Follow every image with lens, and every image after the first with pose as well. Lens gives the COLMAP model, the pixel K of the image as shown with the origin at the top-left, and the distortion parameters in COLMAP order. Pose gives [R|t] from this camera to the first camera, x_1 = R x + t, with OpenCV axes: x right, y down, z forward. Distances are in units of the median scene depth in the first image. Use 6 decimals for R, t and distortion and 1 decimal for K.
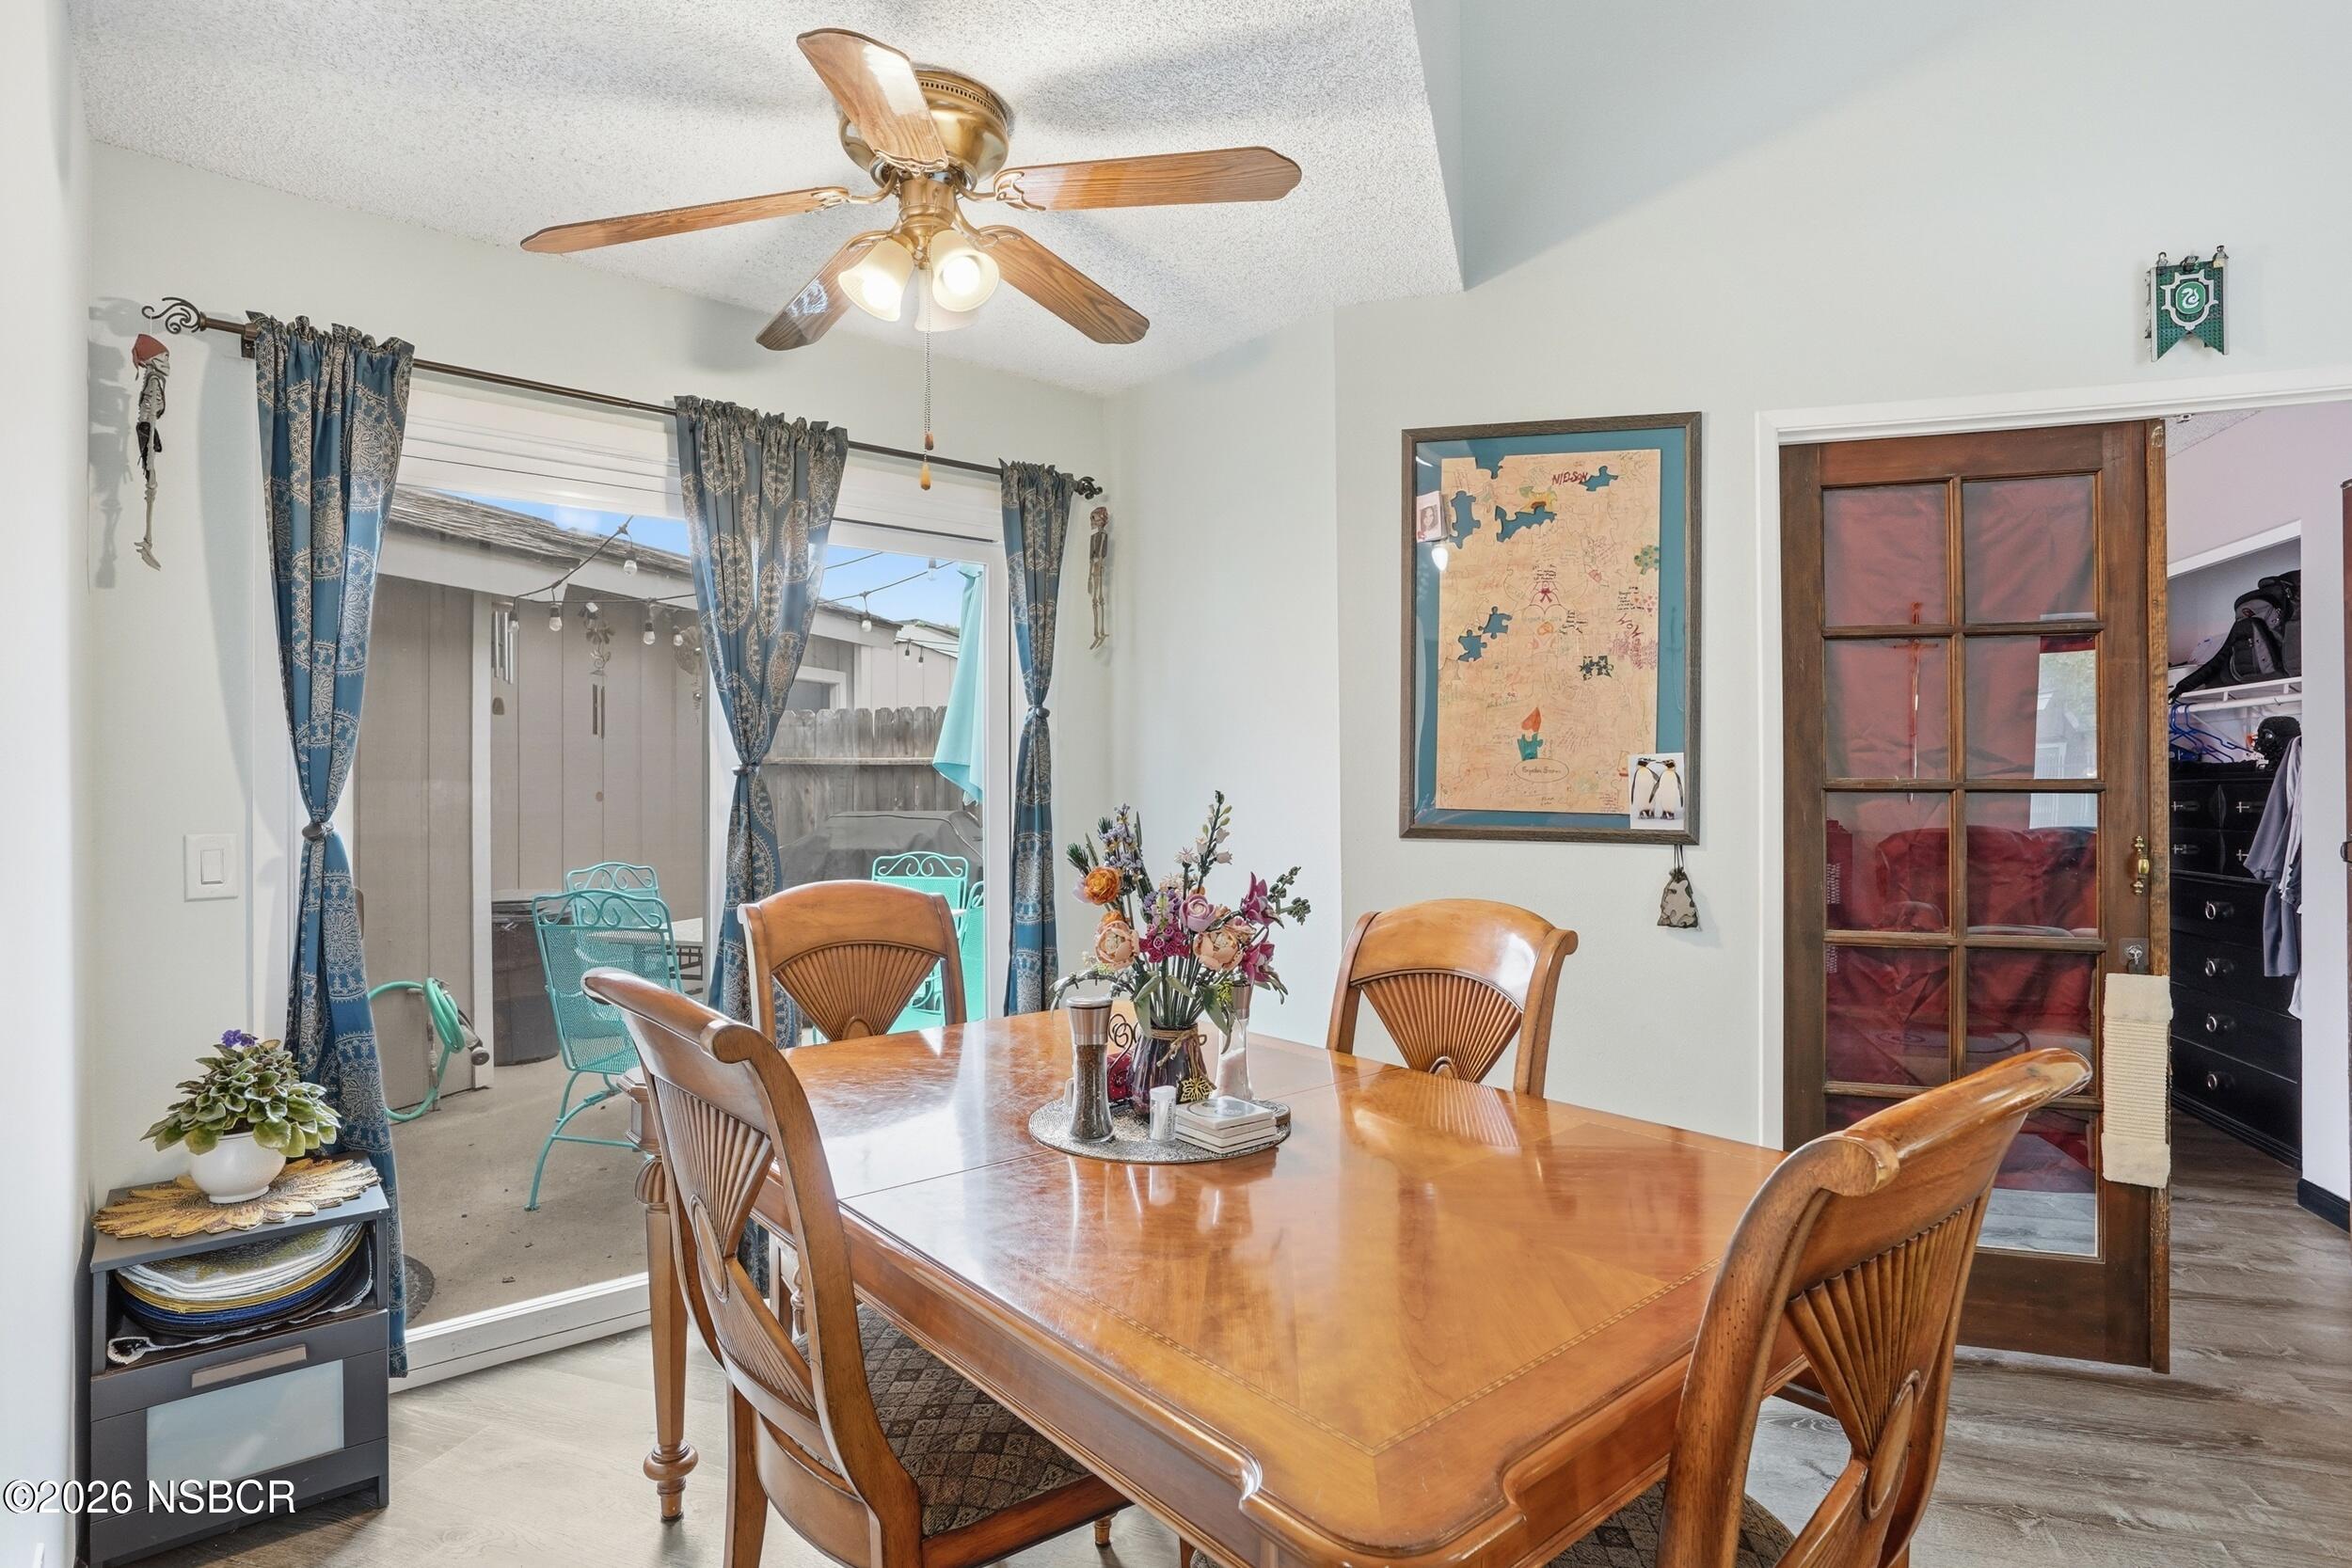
lens RADIAL K [[1099.8, 0, 1166.4], [0, 1099.8, 772.8], [0, 0, 1]] dist [-0.070710, 0.027763]
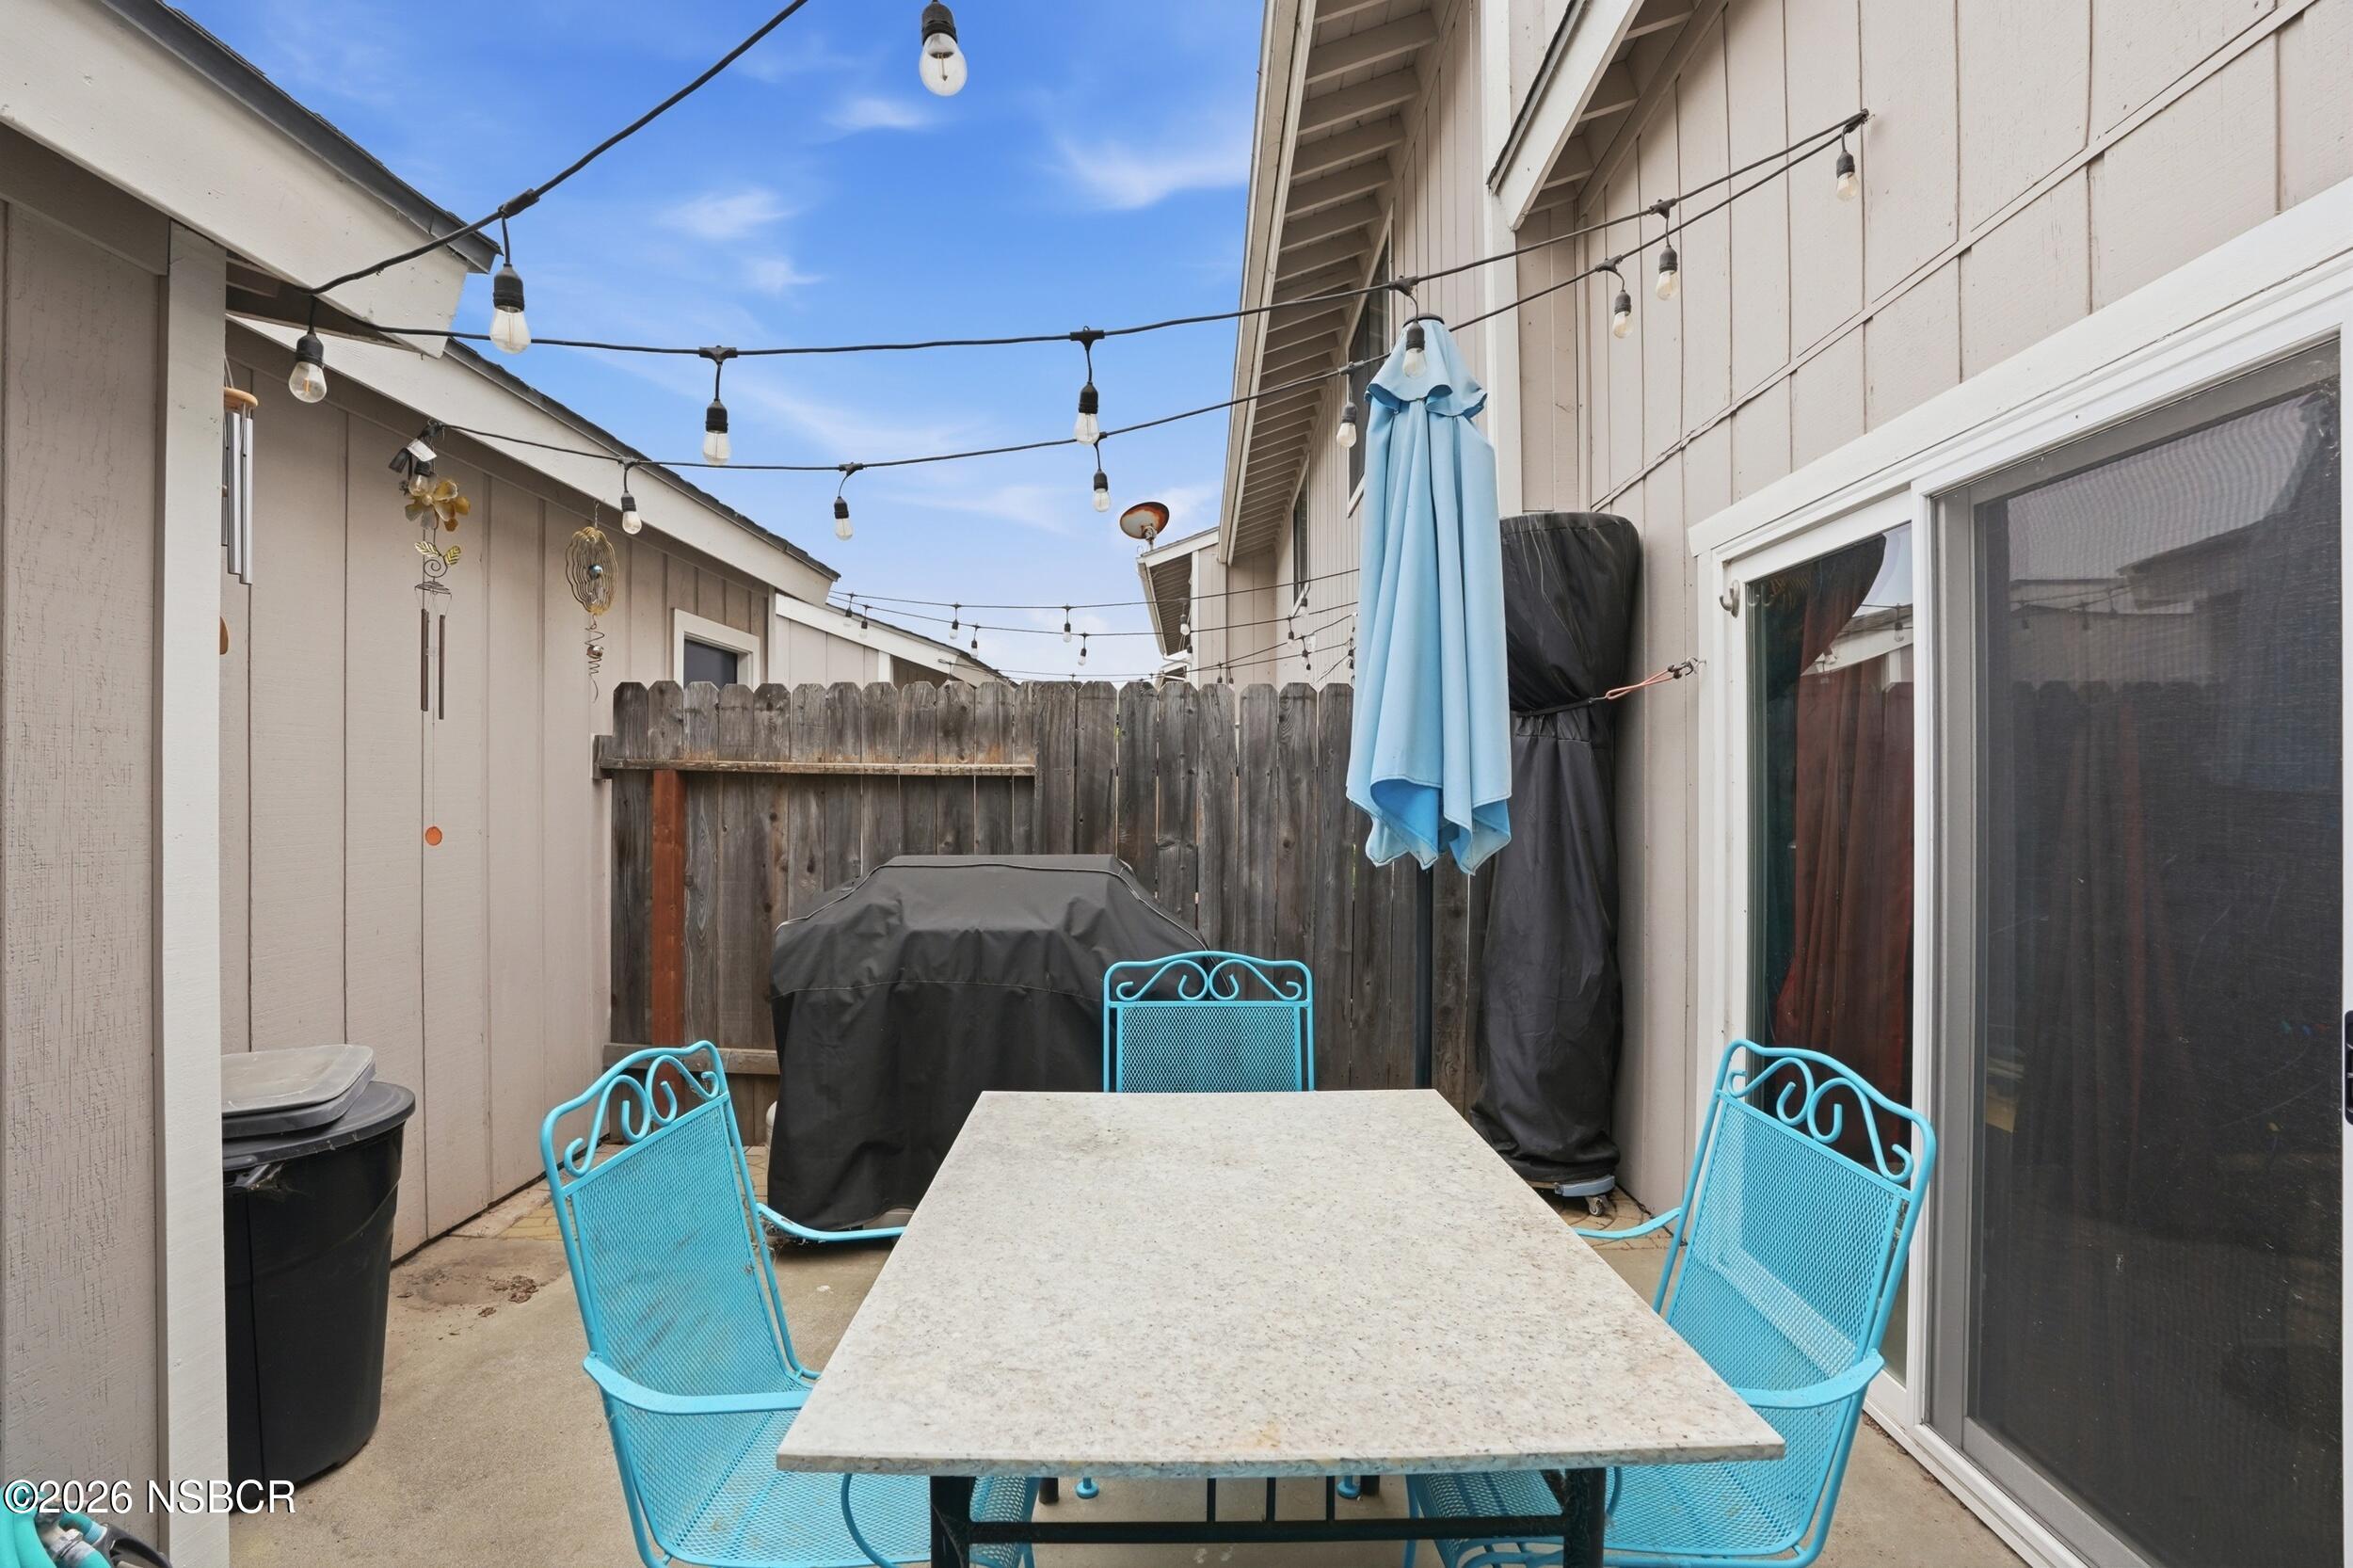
lens RADIAL K [[1100.4, 0, 1166.9], [0, 1100.4, 772.8], [0, 0, 1]] dist [-0.070710, 0.027763]
pose [[0.977257, 0.008367, 0.211892, -0.255119], [-0.006103, 0.999917, -0.011339, -0.002436], [-0.211969, 0.009788, 0.977227, 0.376562]]
